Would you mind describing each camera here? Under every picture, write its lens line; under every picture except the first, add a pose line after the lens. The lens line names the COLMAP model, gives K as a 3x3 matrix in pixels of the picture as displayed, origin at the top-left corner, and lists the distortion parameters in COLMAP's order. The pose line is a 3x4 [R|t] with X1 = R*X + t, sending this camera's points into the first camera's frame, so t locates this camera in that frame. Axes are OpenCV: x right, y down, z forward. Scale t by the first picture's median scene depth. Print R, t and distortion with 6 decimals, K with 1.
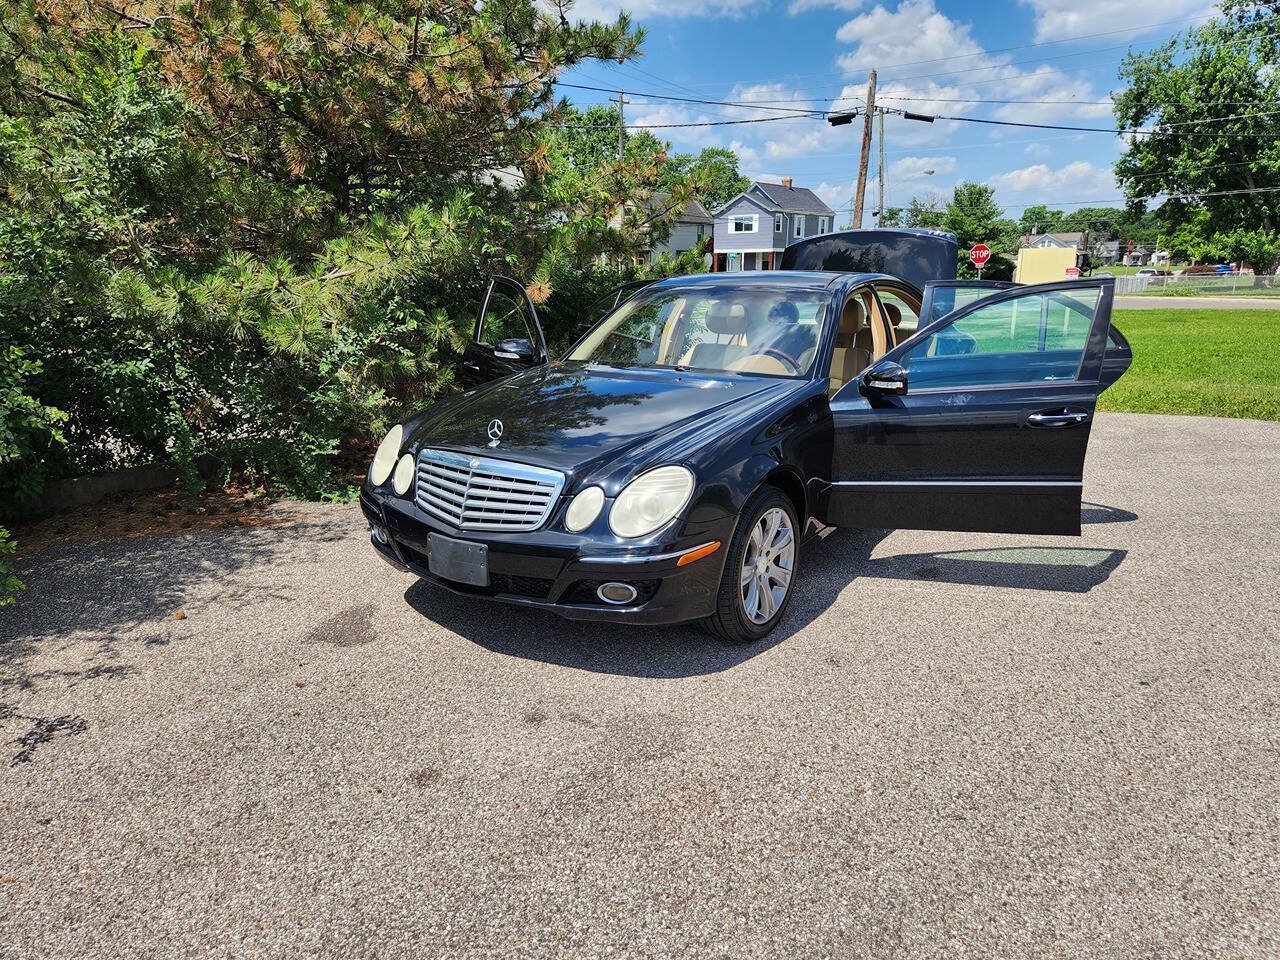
lens RADIAL K [[856.8, 0, 638.7], [0, 856.8, 474.9], [0, 0, 1]] dist [0.063518, -0.057138]
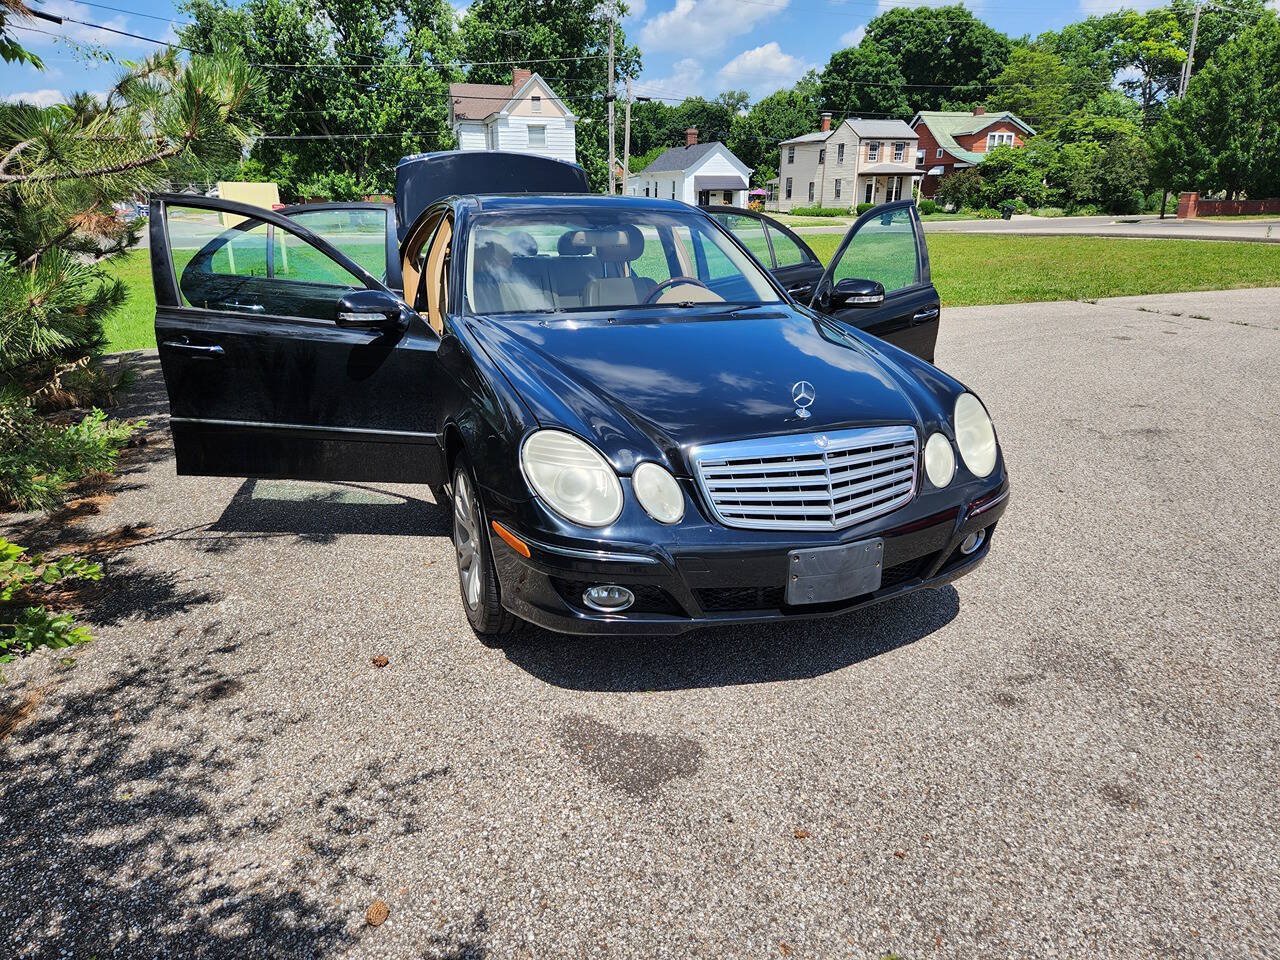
lens RADIAL K [[845.0, 0, 644.2], [0, 845.0, 477.0], [0, 0, 1]] dist [0.071486, -0.059762]
pose [[0.577753, -0.244085, 0.778860, -0.336912], [0.188120, 0.968369, 0.163929, -0.052274], [-0.794237, 0.051809, 0.605396, 0.265248]]
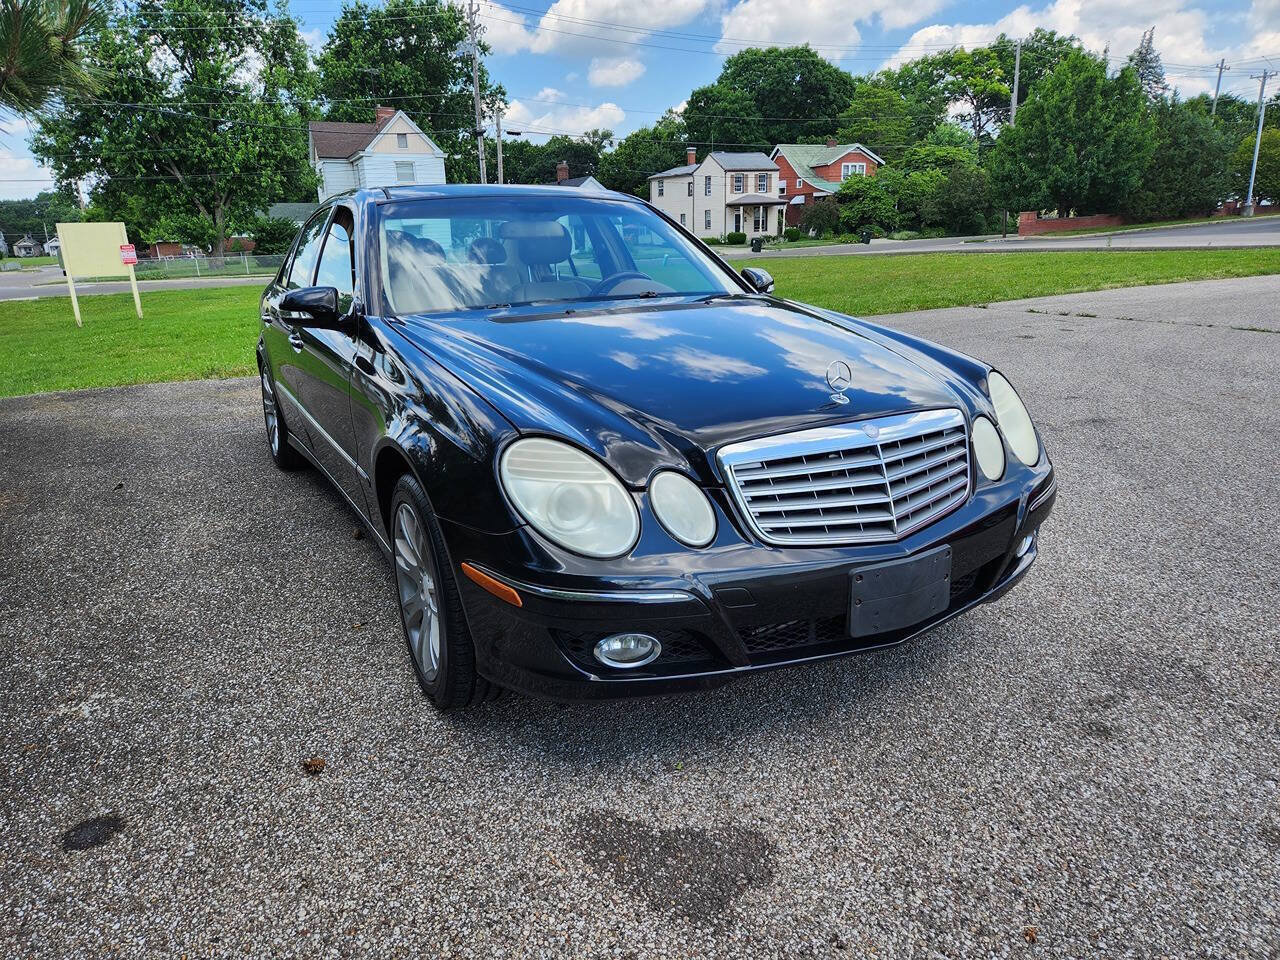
lens RADIAL K [[845.0, 0, 644.2], [0, 845.0, 477.0], [0, 0, 1]] dist [0.071486, -0.059762]
pose [[0.457067, -0.251290, 0.853196, -0.304823], [0.236078, 0.959127, 0.156020, -0.045008], [-0.857530, 0.130109, 0.497709, 0.331130]]
